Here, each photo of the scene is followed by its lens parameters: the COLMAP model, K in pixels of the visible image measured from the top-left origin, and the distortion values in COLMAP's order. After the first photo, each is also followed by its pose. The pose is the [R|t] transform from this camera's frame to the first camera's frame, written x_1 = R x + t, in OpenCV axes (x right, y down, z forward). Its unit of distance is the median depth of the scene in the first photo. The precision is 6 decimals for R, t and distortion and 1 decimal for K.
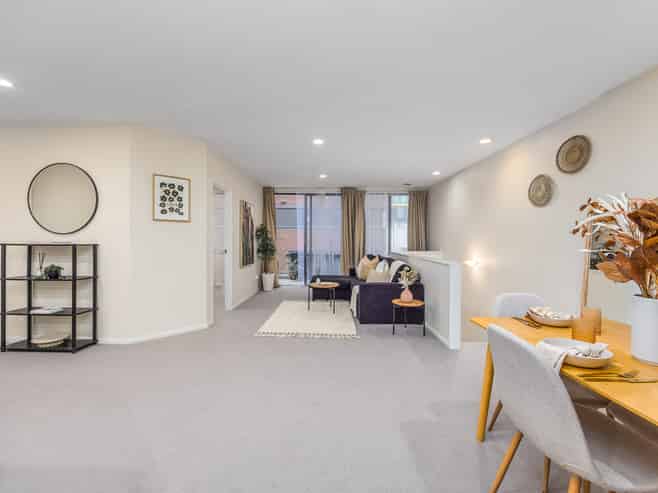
lens RADIAL K [[277.4, 0, 316.4], [0, 277.4, 243.1], [0, 0, 1]] dist [0.001189, -0.000031]
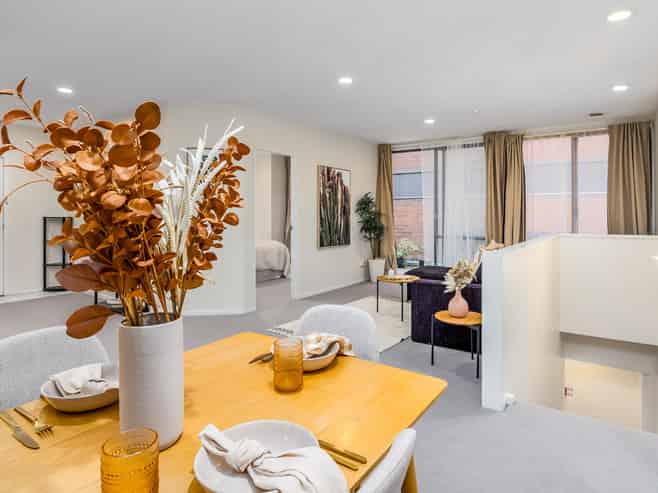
lens RADIAL K [[371.3, 0, 329.2], [0, 371.3, 215.6], [0, 0, 1]] dist [-0.002122, -0.001049]
pose [[0.851021, -0.001525, -0.525129, 0.345640], [-0.002587, 0.999971, -0.007096, -0.001250], [0.525125, 0.007398, 0.850993, 0.103044]]
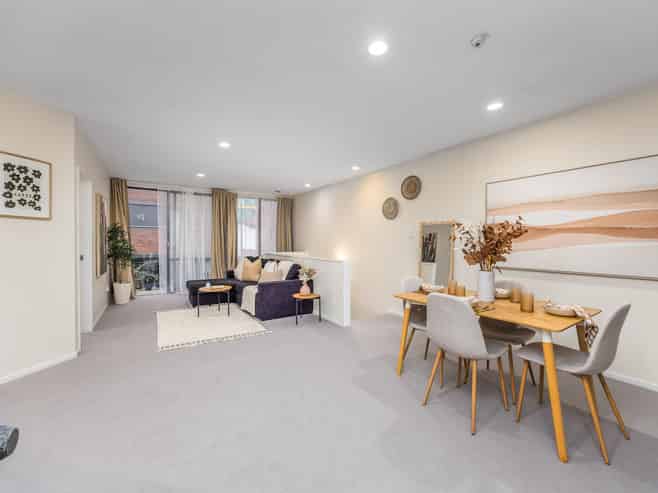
lens RADIAL K [[277.4, 0, 316.4], [0, 277.4, 243.1], [0, 0, 1]] dist [0.001189, -0.000031]
pose [[0.843608, -0.006184, 0.536924, -0.180659], [0.009418, 0.999950, -0.003280, -0.002949], [-0.536877, 0.007824, 0.843624, -0.014003]]
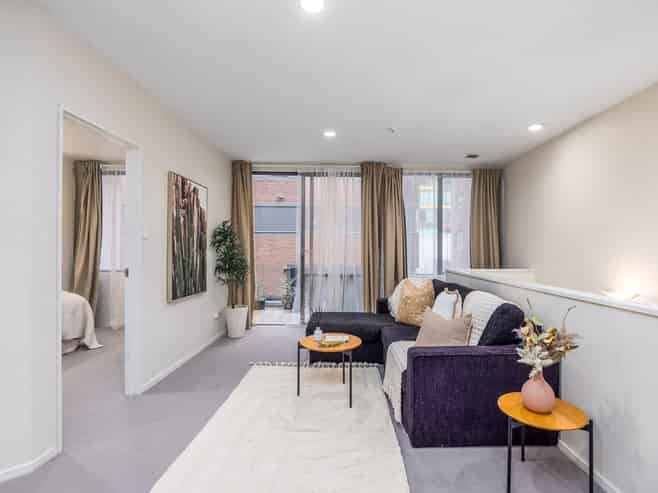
lens RADIAL K [[349.6, 0, 348.4], [0, 349.6, 249.7], [0, 0, 1]] dist [-0.001244, -0.000129]
pose [[0.998043, 0.002064, 0.062490, 0.019420], [-0.001332, 0.999930, -0.011766, -0.003438], [-0.062510, 0.011660, 0.997976, 0.357241]]
